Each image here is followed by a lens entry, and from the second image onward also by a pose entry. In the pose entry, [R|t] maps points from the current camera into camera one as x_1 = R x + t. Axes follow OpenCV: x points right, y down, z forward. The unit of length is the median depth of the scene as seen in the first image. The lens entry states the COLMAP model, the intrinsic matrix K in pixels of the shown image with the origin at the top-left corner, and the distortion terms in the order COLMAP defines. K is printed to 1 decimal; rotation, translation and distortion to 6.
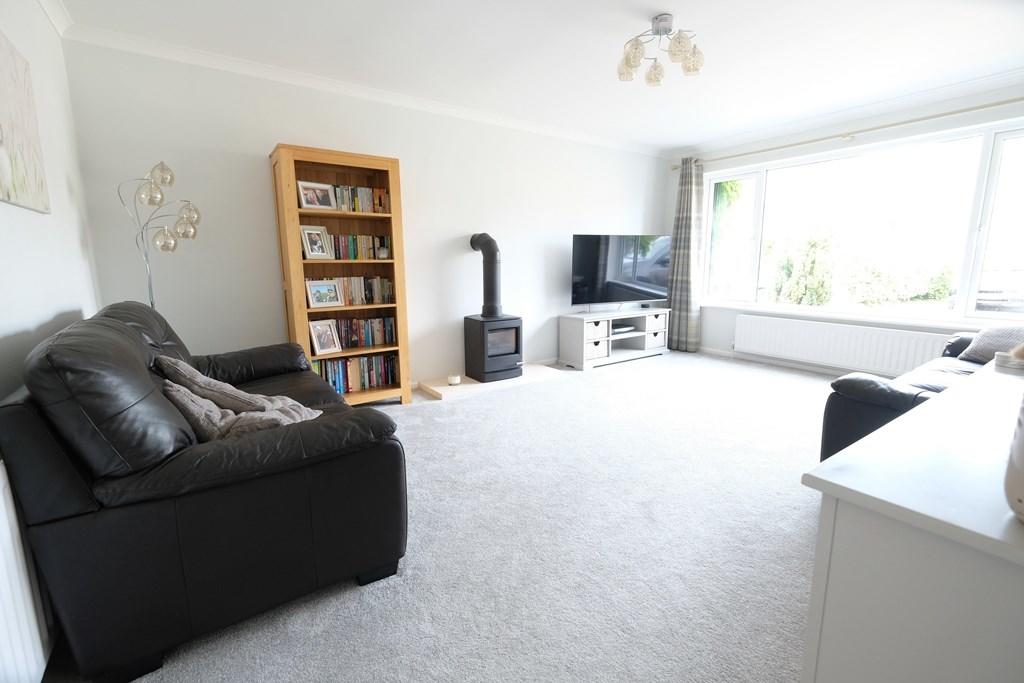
lens RADIAL K [[446.3, 0, 510.4], [0, 446.3, 336.8], [0, 0, 1]] dist [-0.001233, -0.000434]
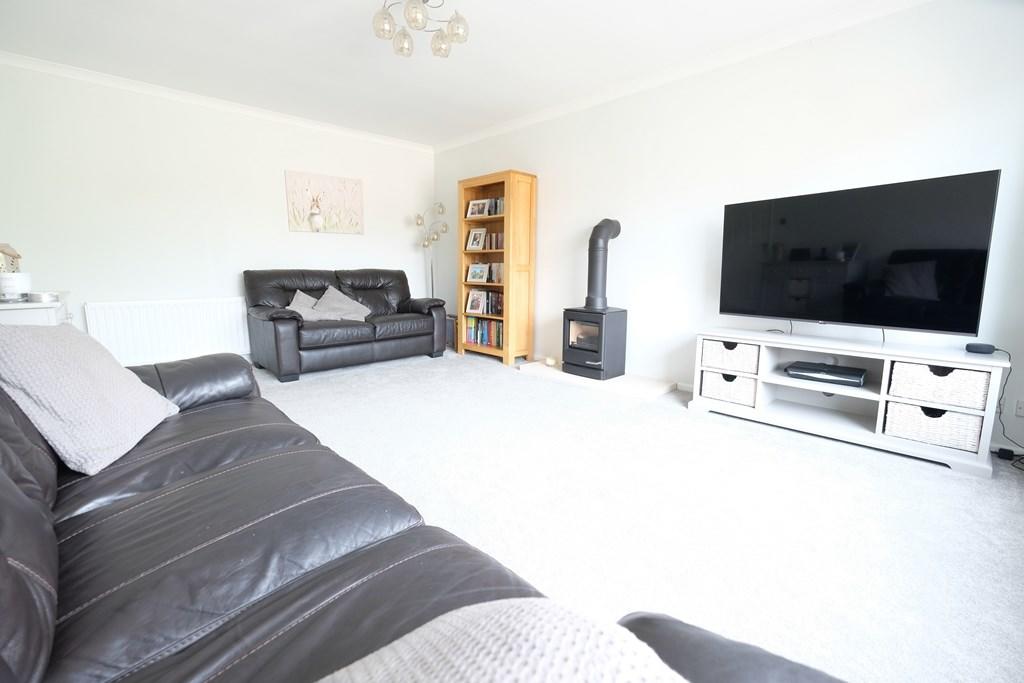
lens RADIAL K [[446.3, 0, 510.4], [0, 446.3, 336.8], [0, 0, 1]] dist [-0.001233, -0.000434]
pose [[0.161871, 0.158246, -0.974041, 1.011777], [-0.172936, 0.976332, 0.129879, -0.093682], [0.971540, 0.147424, 0.185406, 0.791284]]
